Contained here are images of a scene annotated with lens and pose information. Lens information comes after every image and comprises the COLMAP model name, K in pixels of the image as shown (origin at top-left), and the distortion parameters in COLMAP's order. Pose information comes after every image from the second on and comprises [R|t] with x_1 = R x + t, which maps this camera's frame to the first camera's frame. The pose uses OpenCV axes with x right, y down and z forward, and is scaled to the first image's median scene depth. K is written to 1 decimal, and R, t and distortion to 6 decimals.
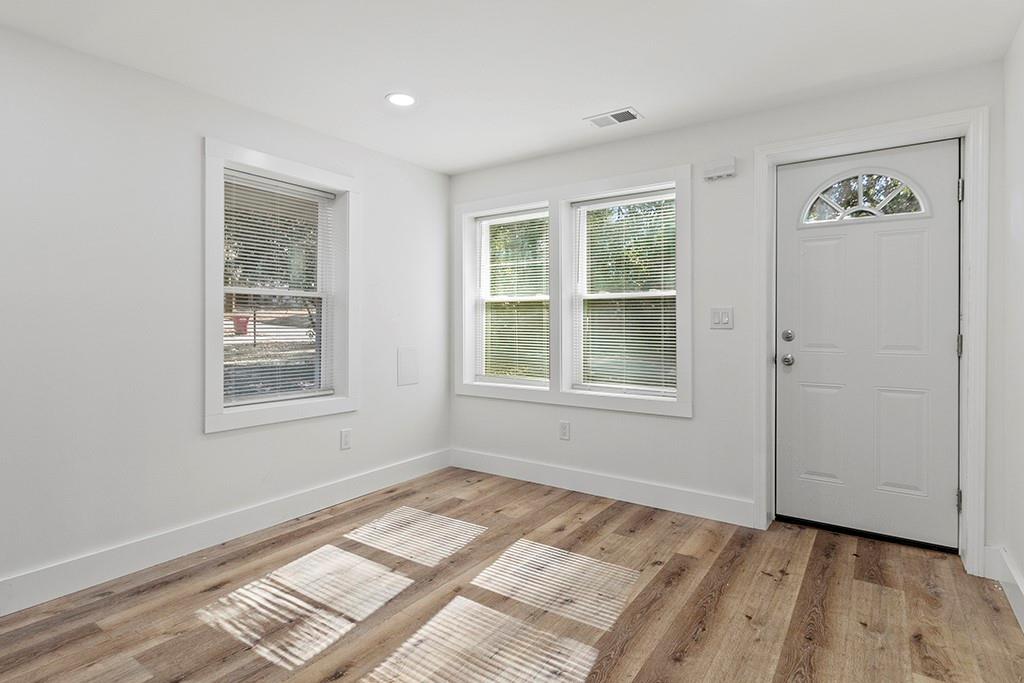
lens RADIAL K [[526.3, 0, 515.7], [0, 526.3, 322.3], [0, 0, 1]] dist [0.001486, -0.000249]
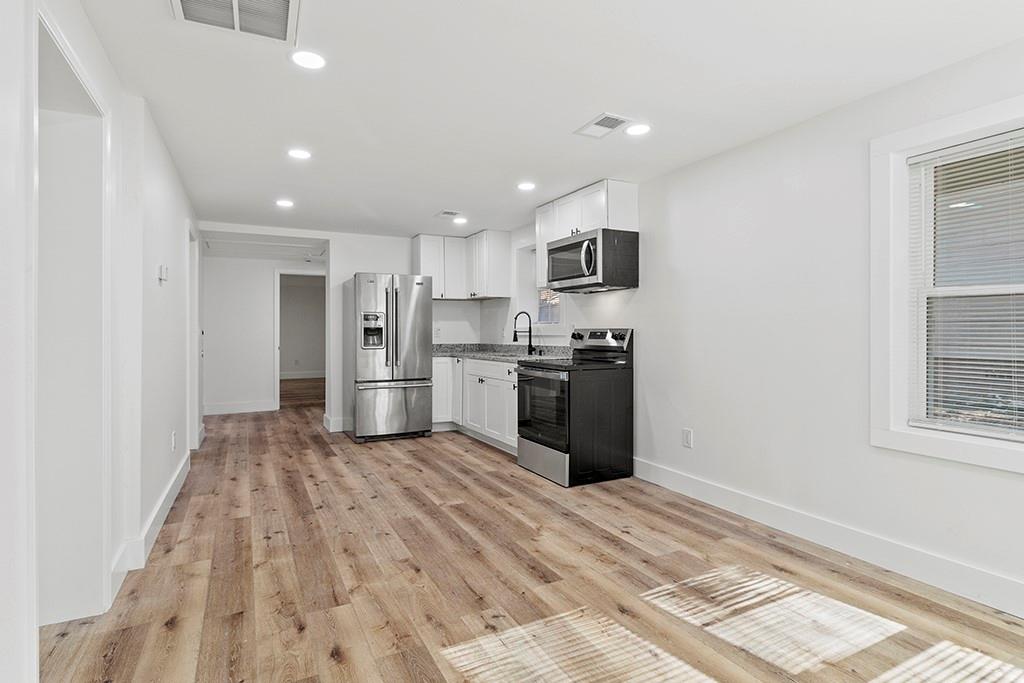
lens RADIAL K [[522.6, 0, 514.1], [0, 522.6, 330.4], [0, 0, 1]] dist [0.001403, -0.000630]
pose [[-0.464724, -0.001736, -0.885454, 0.561006], [0.004759, 0.999979, -0.004459, -0.000783], [0.885443, -0.006286, -0.464706, 0.845484]]
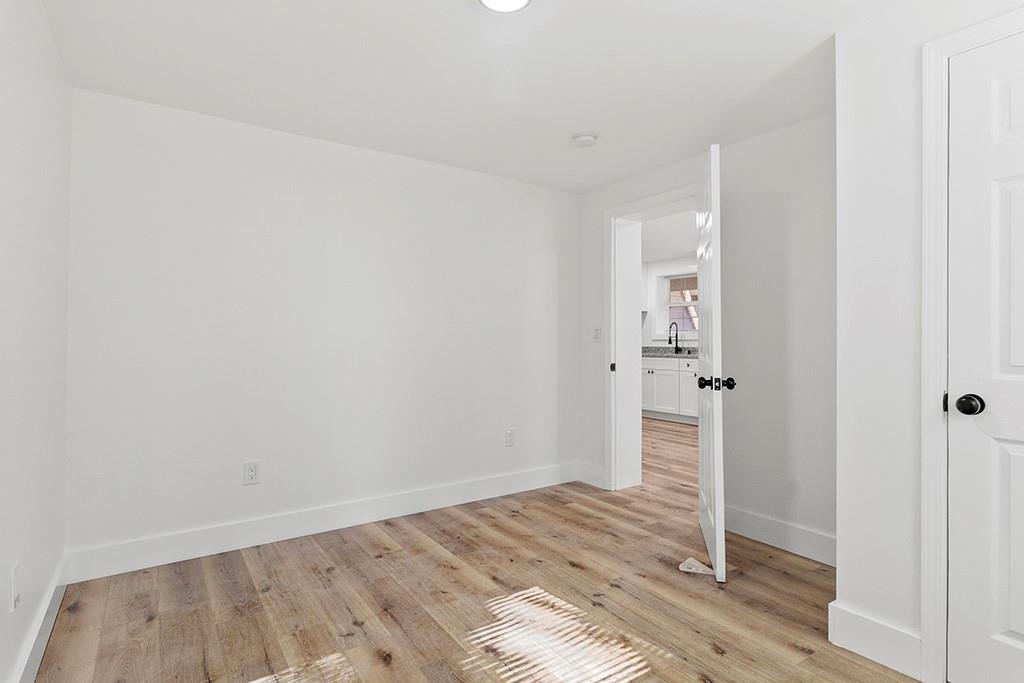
lens RADIAL K [[519.1, 0, 512.0], [0, 519.1, 341.5], [0, 0, 1]] dist [0.001840, -0.000626]
pose [[-0.352546, 0.003430, -0.935788, 1.645500], [0.009236, 0.999957, 0.000186, 0.010714], [0.935749, -0.008578, -0.352562, 0.118580]]
